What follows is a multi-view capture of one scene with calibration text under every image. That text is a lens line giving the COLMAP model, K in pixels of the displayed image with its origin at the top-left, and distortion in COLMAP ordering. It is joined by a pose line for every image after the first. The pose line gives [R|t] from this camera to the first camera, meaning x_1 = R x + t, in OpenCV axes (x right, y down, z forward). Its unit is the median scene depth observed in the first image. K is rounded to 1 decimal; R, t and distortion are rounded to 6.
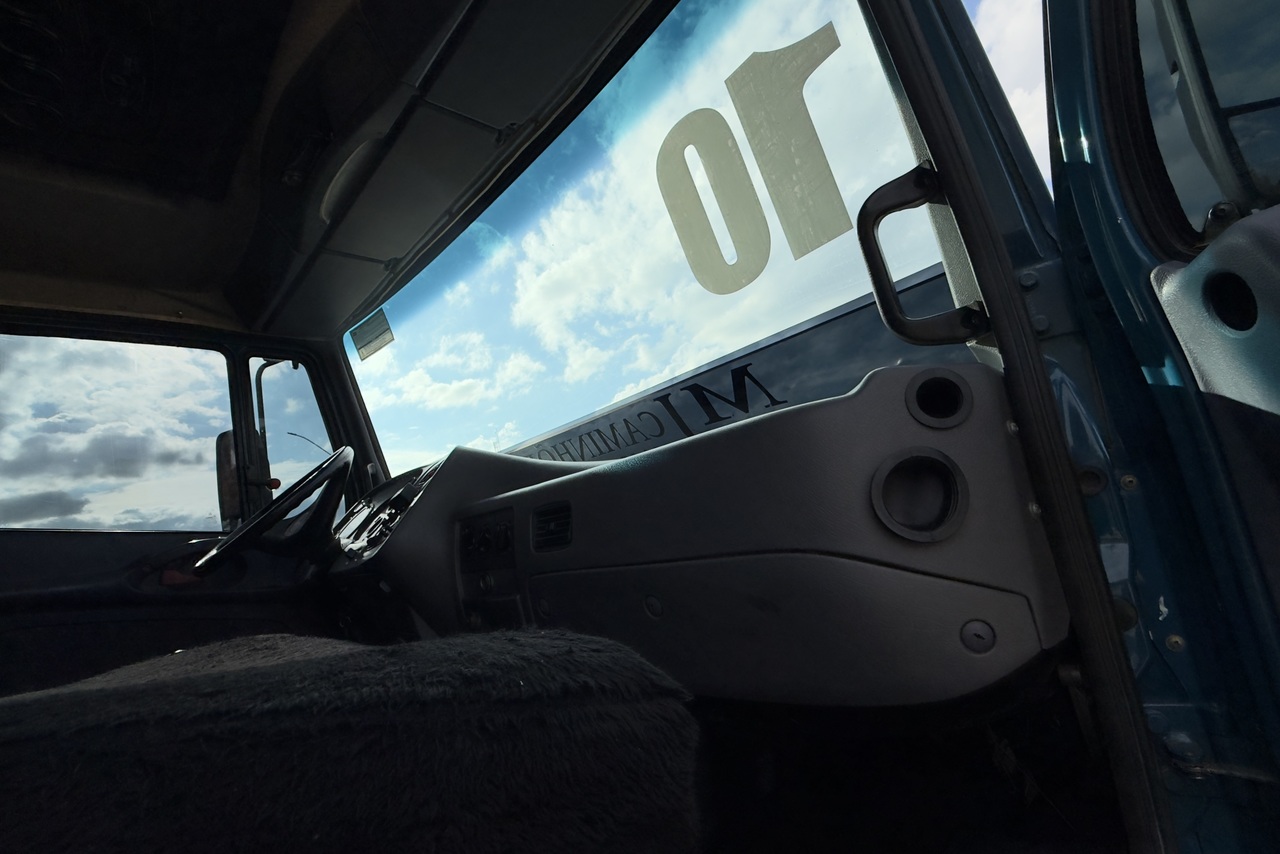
lens RADIAL K [[606.0, 0, 640.0], [0, 606.0, 427.0], [0, 0, 1]] dist [0.001276, -0.000085]
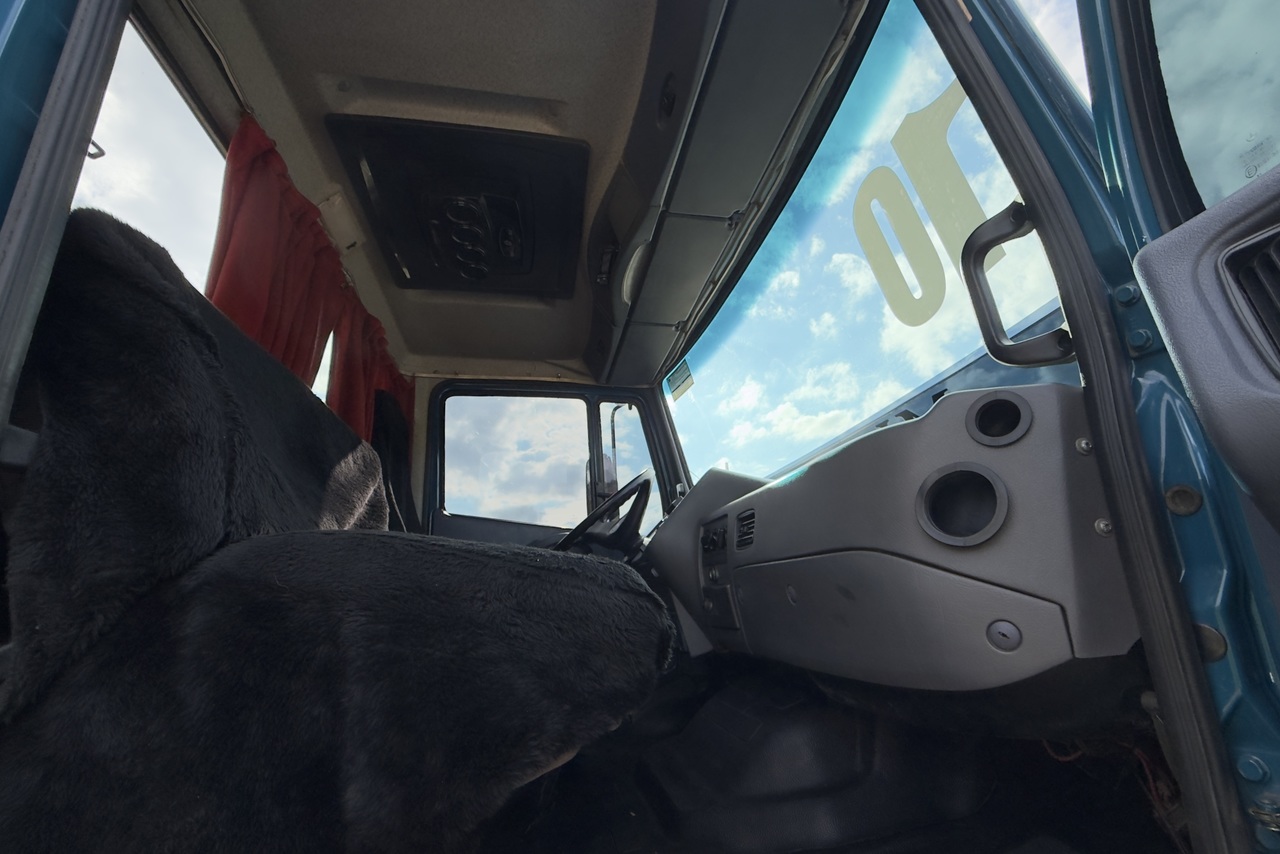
lens RADIAL K [[606.0, 0, 640.0], [0, 606.0, 427.0], [0, 0, 1]] dist [0.001276, -0.000085]
pose [[0.833576, -0.024755, -0.551850, 0.292479], [-0.004016, 0.998697, -0.050866, 0.013545], [0.552391, 0.044618, 0.832391, -0.135796]]
